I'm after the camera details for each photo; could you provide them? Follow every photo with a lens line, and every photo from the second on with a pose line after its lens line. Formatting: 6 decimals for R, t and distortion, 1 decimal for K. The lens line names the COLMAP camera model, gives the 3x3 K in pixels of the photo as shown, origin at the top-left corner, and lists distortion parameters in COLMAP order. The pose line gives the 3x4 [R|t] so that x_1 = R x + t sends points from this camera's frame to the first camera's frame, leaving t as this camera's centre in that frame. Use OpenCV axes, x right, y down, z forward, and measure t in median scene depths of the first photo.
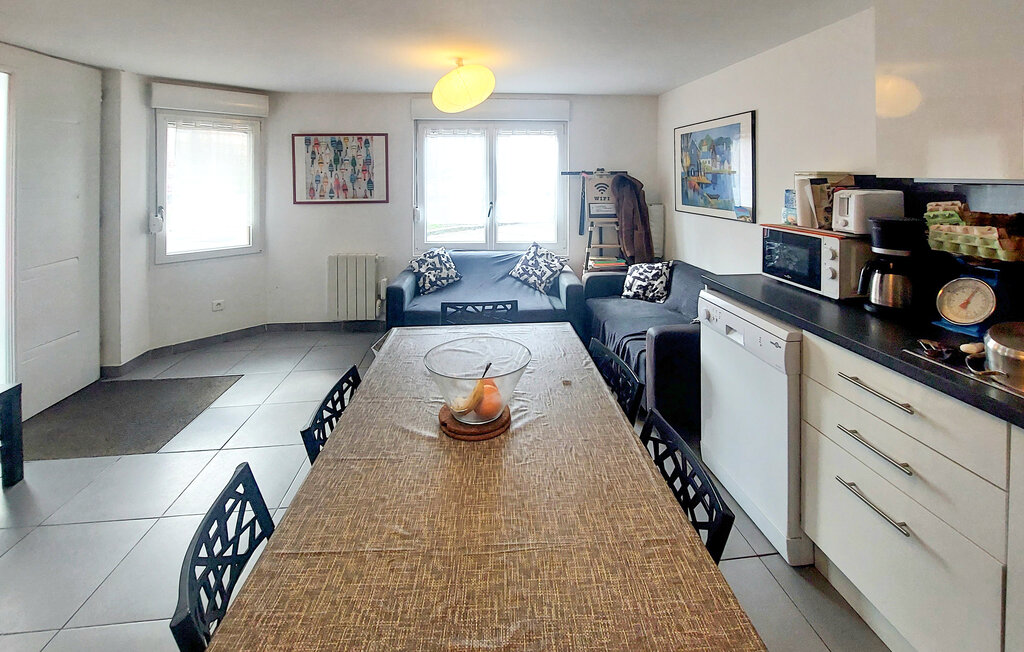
lens RADIAL K [[422.8, 0, 513.0], [0, 422.8, 184.9], [0, 0, 1]] dist [-0.023535, -0.000128]
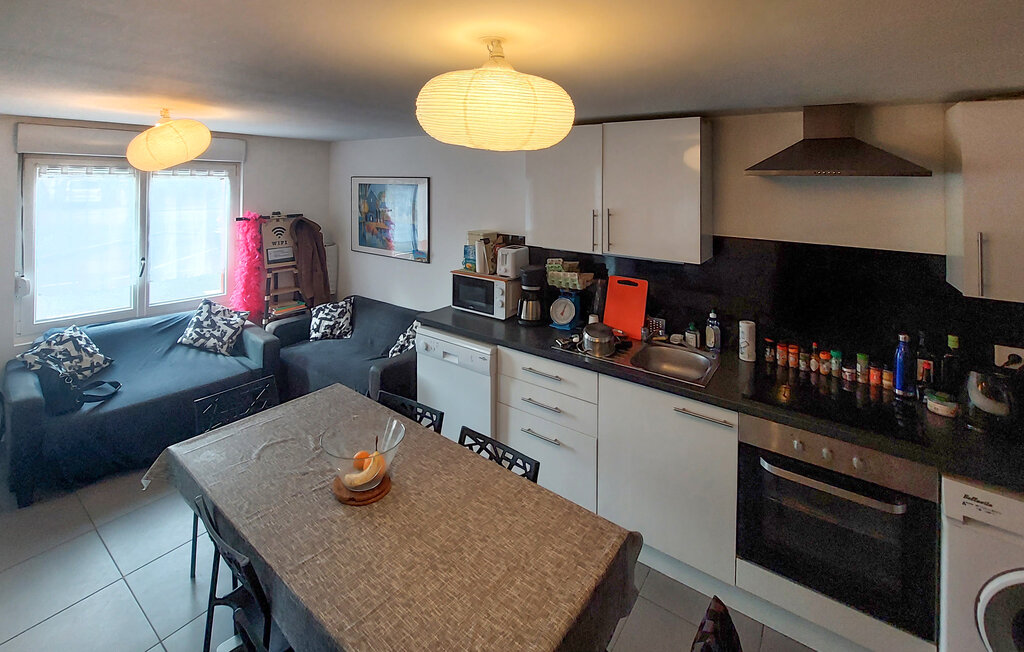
lens RADIAL K [[457.4, 0, 462.6], [0, 457.4, 184.2], [0, 0, 1]] dist [-0.017533, -0.000441]
pose [[0.705305, 0.004643, 0.708889, -0.279519], [-0.000055, 0.999979, -0.006494, -0.112638], [-0.708904, 0.004541, 0.705290, -0.060746]]
